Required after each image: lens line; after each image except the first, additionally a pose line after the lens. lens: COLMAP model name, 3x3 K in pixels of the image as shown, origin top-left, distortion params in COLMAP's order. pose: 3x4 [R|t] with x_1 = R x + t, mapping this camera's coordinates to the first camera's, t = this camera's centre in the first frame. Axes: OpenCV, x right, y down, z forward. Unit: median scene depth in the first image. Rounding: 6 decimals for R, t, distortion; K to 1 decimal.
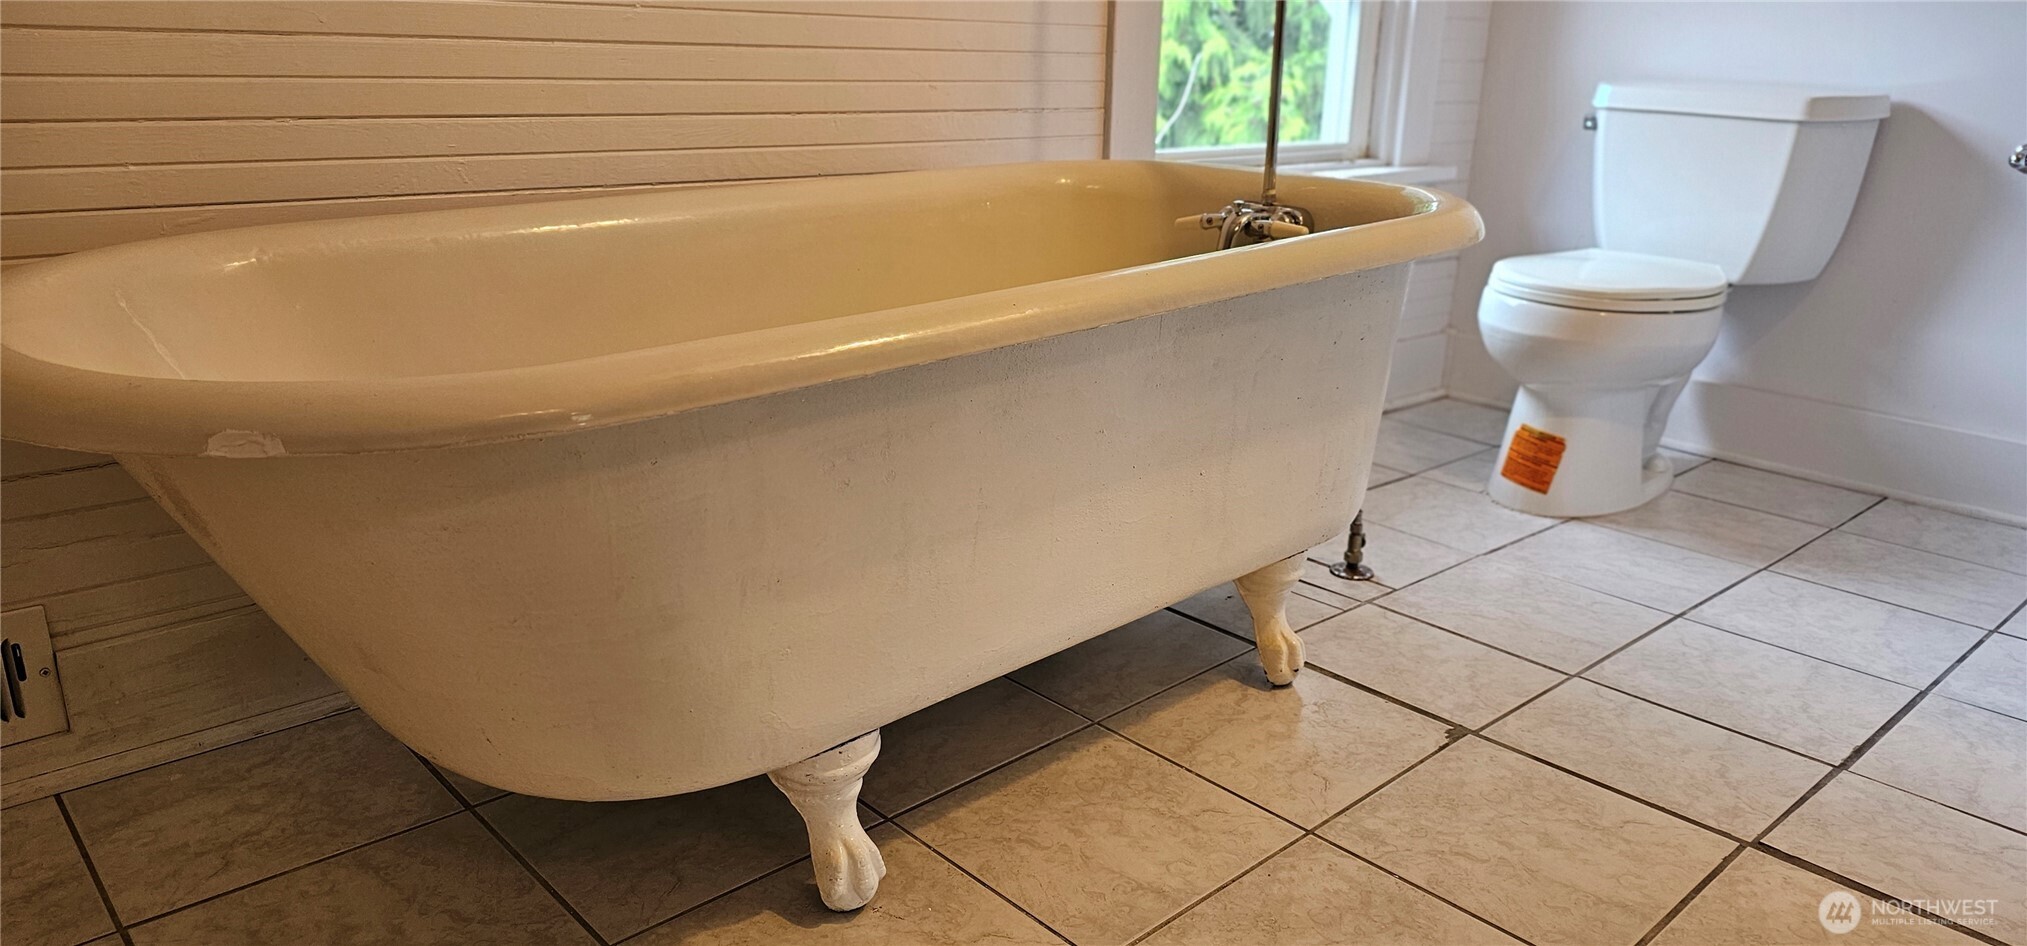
lens RADIAL K [[1358.4, 0, 1029.1], [0, 1358.4, 498.1], [0, 0, 1]] dist [0.058779, -0.050512]
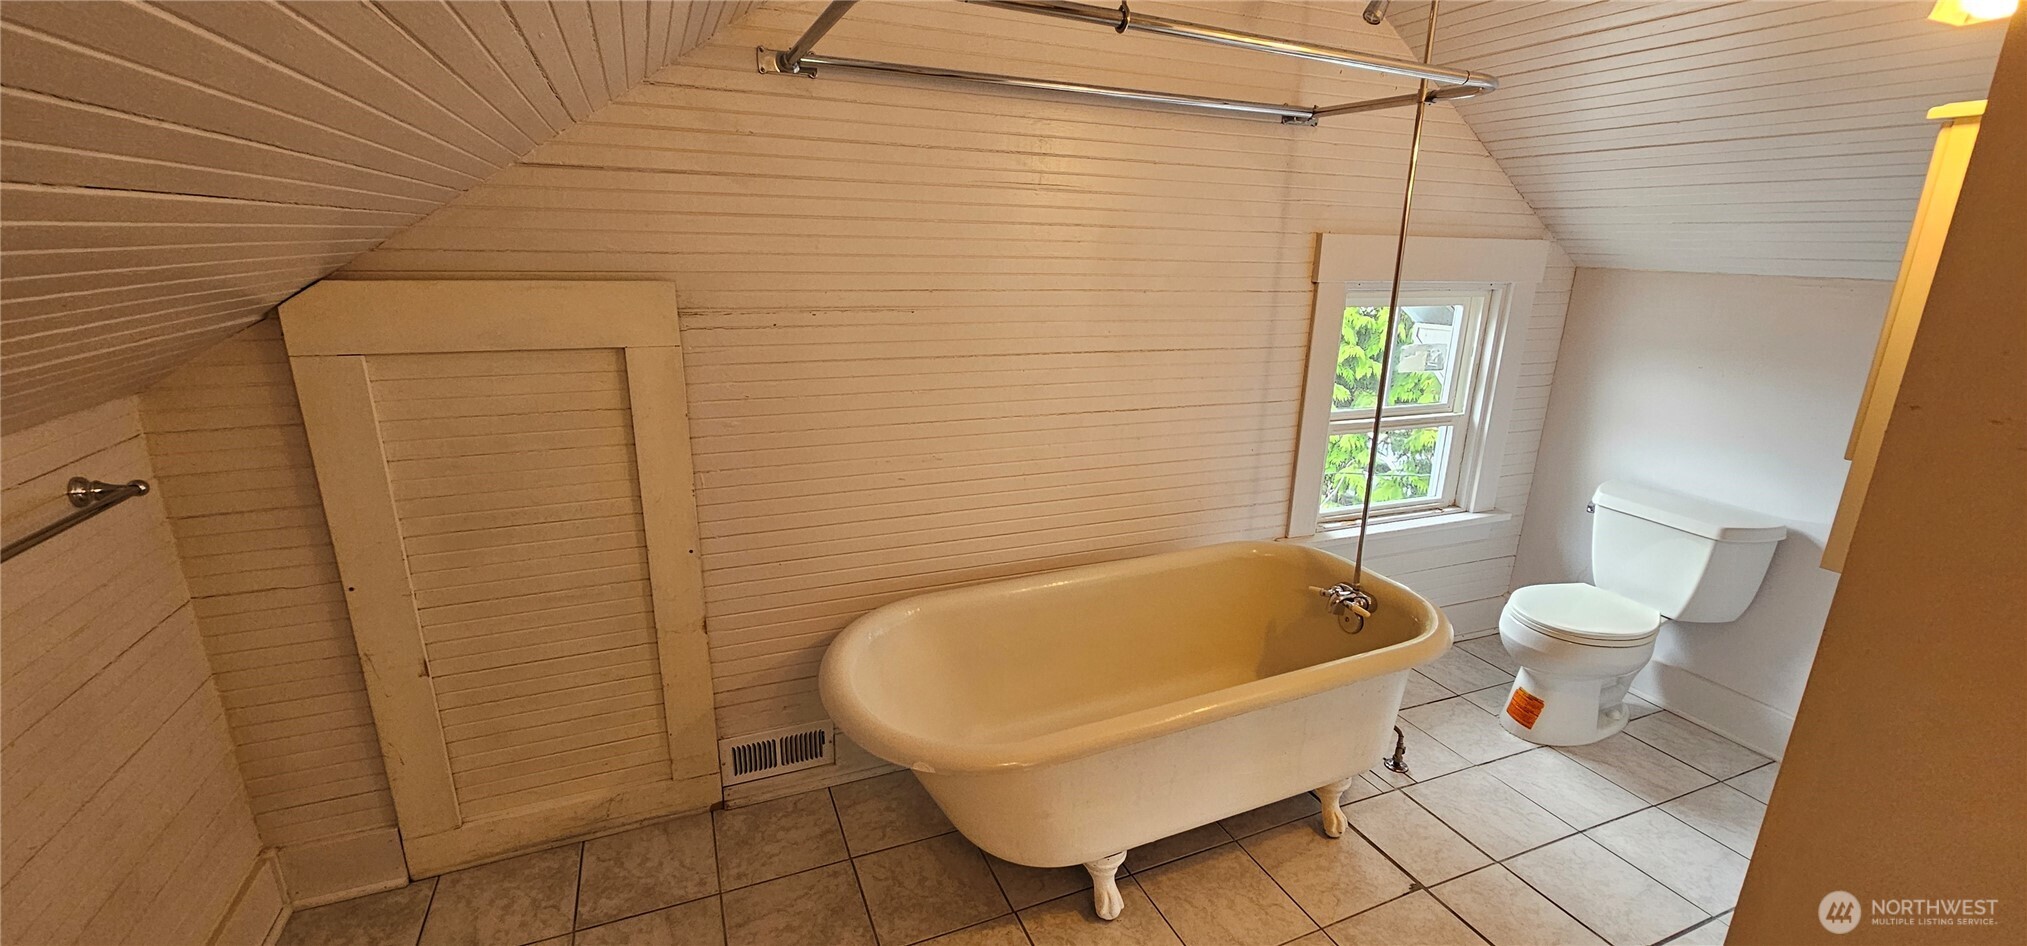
lens RADIAL K [[826.4, 0, 1012.5], [0, 826.4, 485.0], [0, 0, 1]] dist [0.000286, 0.000597]
pose [[0.939402, 0.088716, -0.331141, 0.091513], [-0.103798, 0.994201, -0.028105, -0.290988], [0.326727, 0.060774, 0.943163, -0.351080]]
